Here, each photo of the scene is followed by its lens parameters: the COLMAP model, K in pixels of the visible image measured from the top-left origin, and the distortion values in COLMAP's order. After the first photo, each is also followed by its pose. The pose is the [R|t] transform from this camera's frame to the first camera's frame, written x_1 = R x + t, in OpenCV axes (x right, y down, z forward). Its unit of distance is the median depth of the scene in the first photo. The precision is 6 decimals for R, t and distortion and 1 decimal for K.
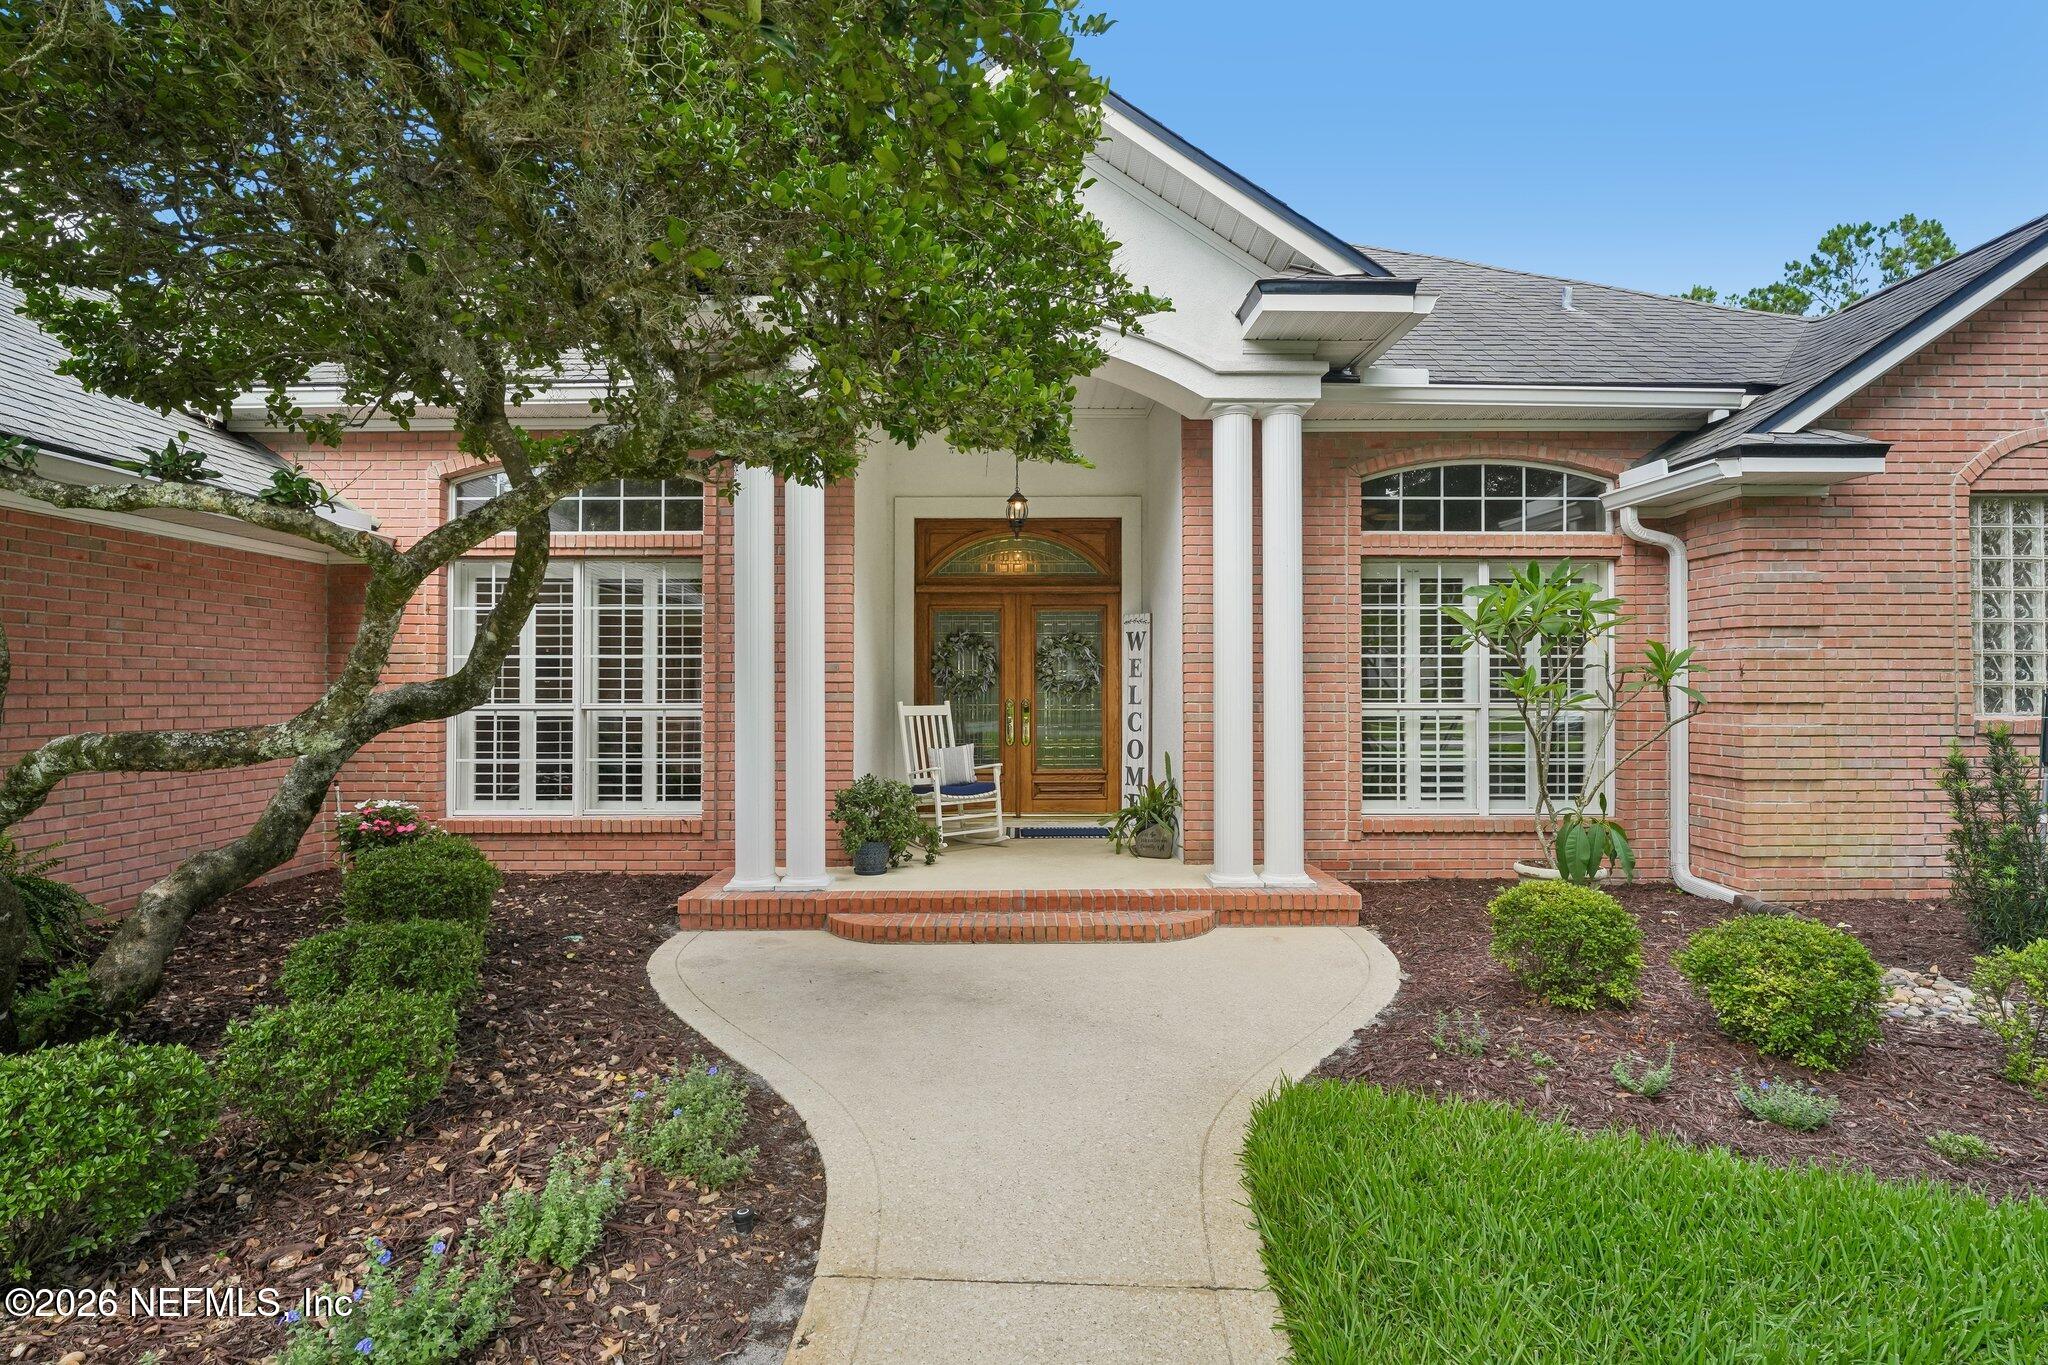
lens RADIAL K [[1000.3, 0, 1013.2], [0, 1000.3, 677.7], [0, 0, 1]] dist [-0.010564, -0.000382]
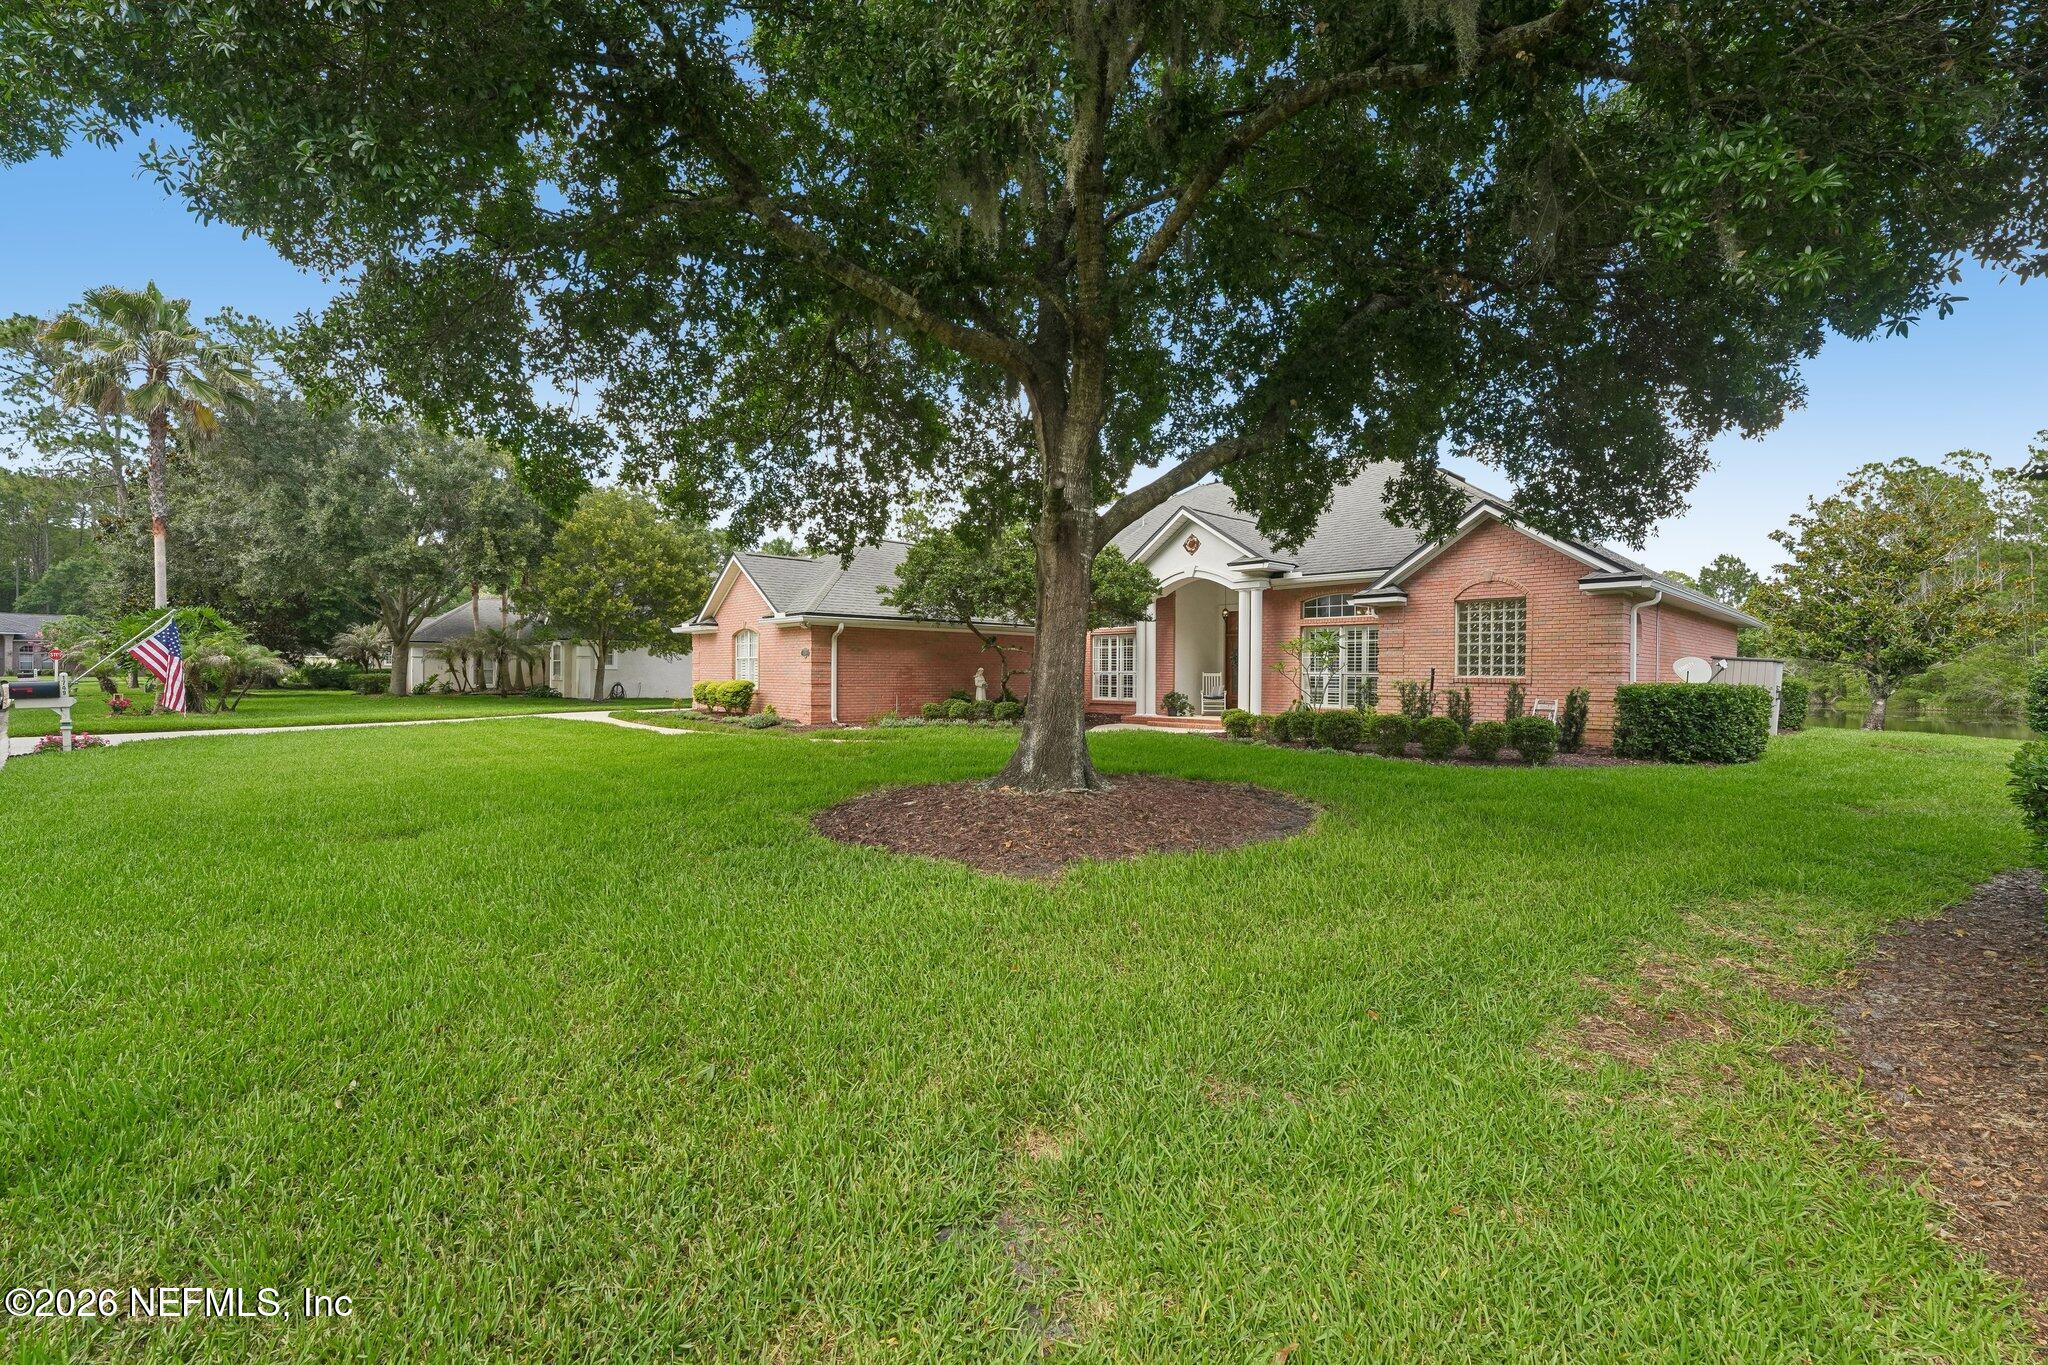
lens RADIAL K [[836.9, 0, 1014.4], [0, 836.9, 685.4], [0, 0, 1]] dist [-0.030267, 0.003687]
pose [[0.664728, 0.015915, -0.746916, 1.758955], [0.001223, 0.999749, 0.022391, 0.007262], [0.747085, -0.015797, 0.664541, -1.492309]]
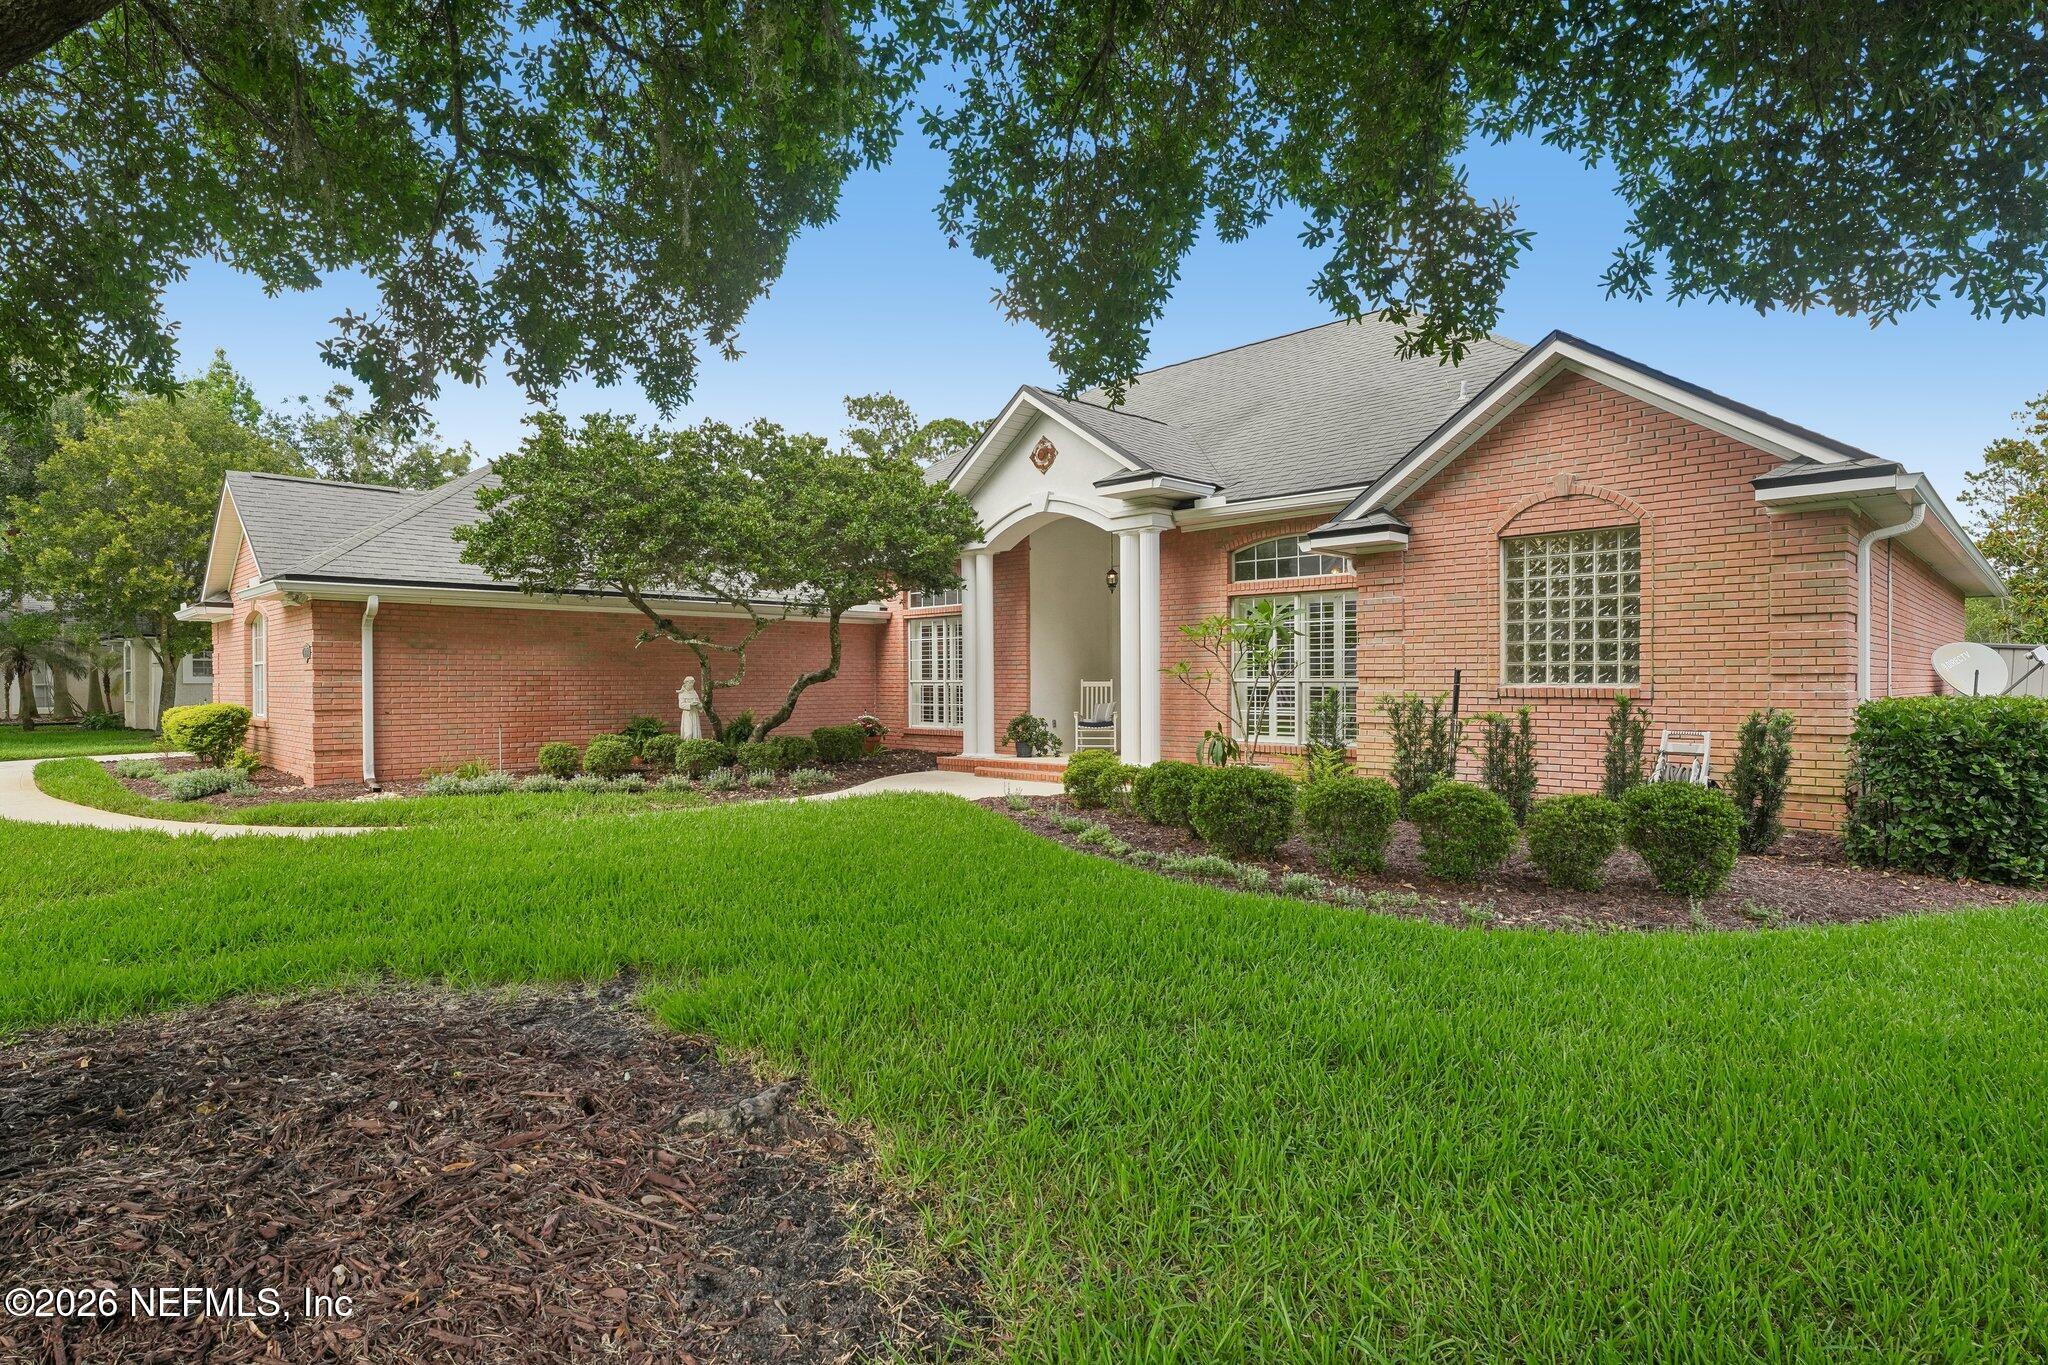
lens RADIAL K [[1054.4, 0, 1025.0], [0, 1054.4, 692.4], [0, 0, 1]] dist [-0.003380, -0.000840]
pose [[0.706900, 0.006281, -0.707286, 1.438327], [0.011324, 0.999732, 0.020195, 0.007930], [0.707223, -0.022286, 0.706639, -0.601897]]
